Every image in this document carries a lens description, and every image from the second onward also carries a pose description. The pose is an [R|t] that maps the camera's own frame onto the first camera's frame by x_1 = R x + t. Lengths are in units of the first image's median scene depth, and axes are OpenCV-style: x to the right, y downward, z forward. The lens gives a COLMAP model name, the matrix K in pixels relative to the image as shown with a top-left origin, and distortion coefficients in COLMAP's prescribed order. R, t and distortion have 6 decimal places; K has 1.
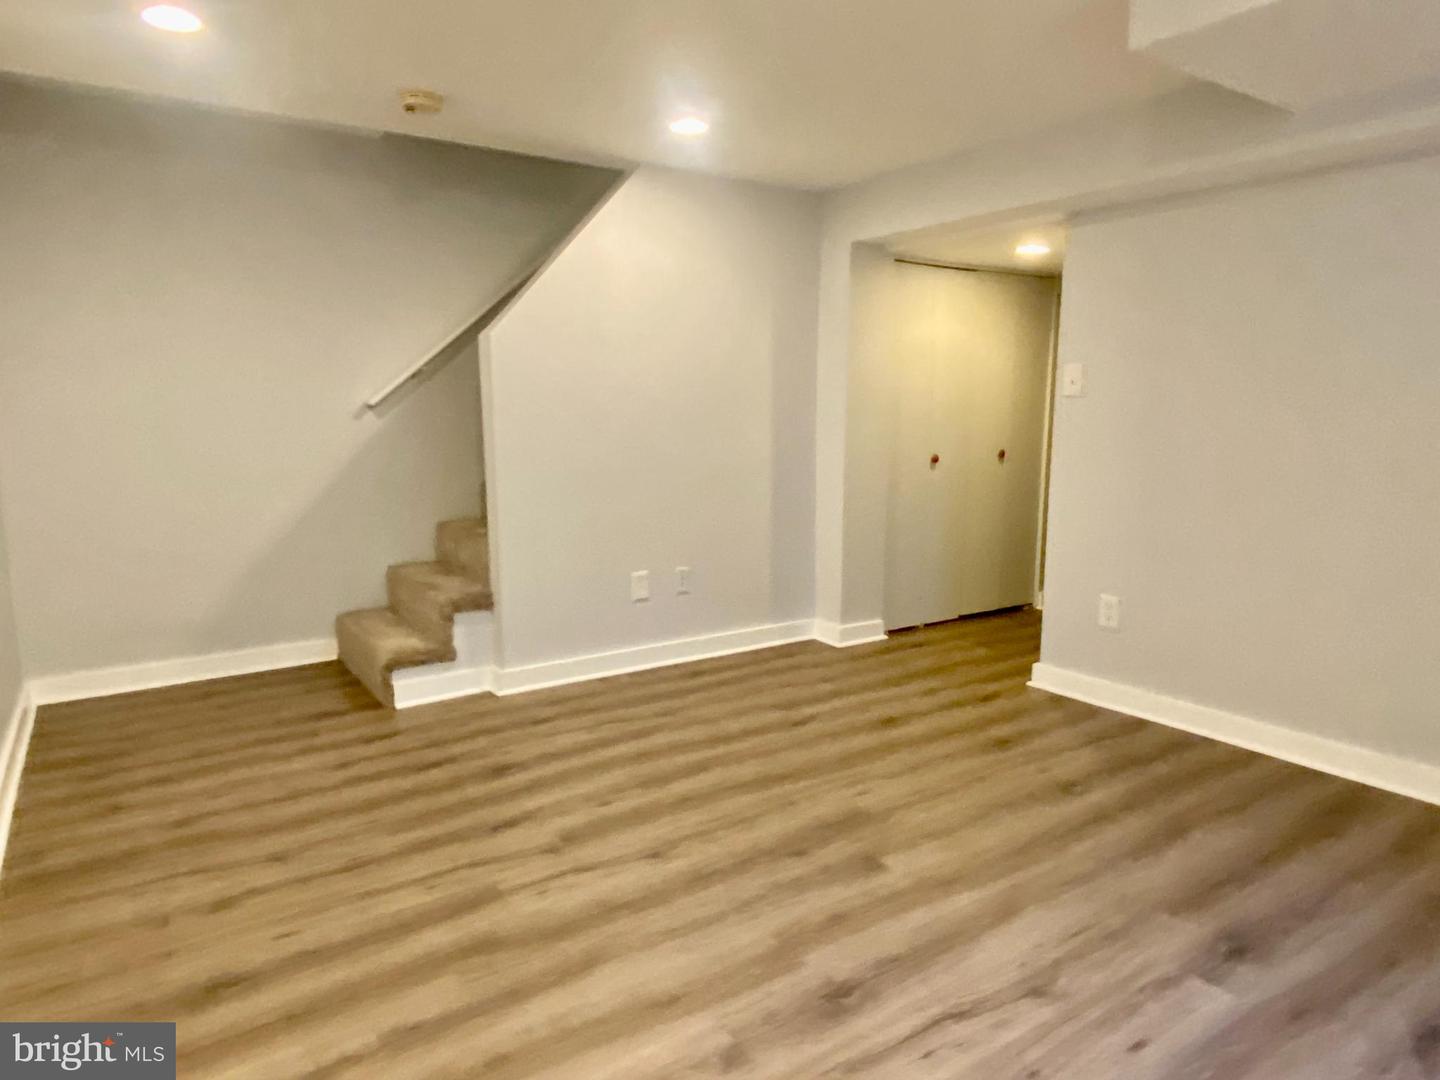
lens RADIAL K [[881.4, 0, 714.2], [0, 881.4, 541.1], [0, 0, 1]] dist [0.042986, -0.044302]
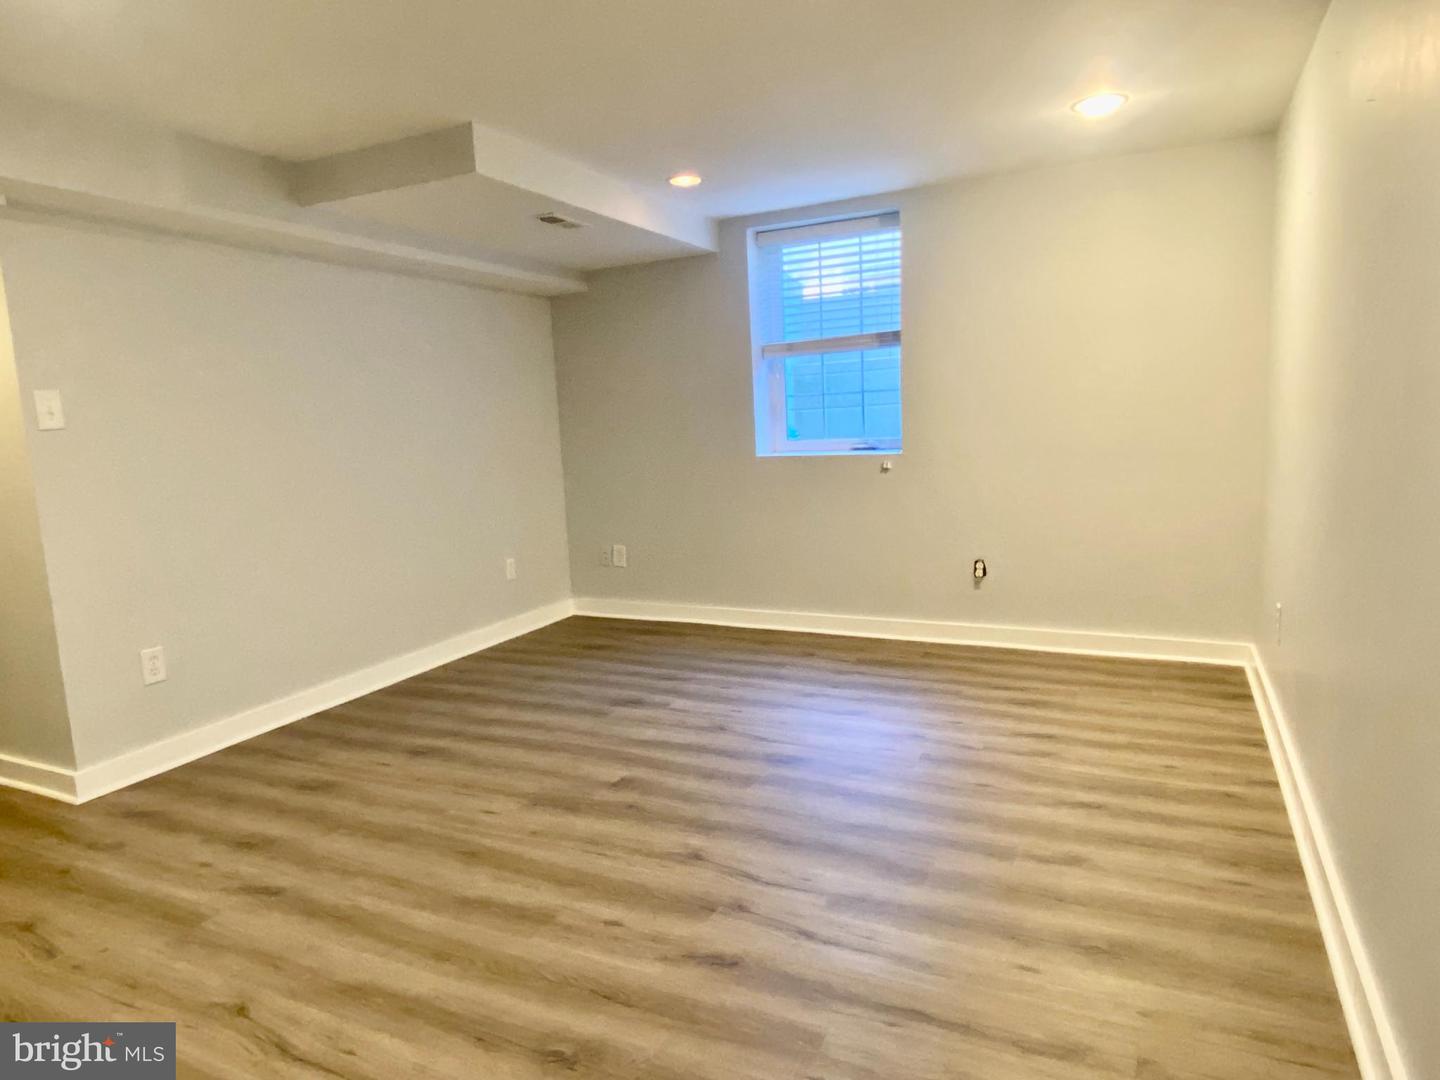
lens RADIAL K [[881.4, 0, 713.7], [0, 881.4, 539.0], [0, 0, 1]] dist [0.042986, -0.044302]
pose [[-0.474317, -0.103341, 0.874268, -0.797993], [0.179652, 0.960826, 0.211040, -0.175122], [-0.861829, 0.257164, -0.437171, 1.149733]]
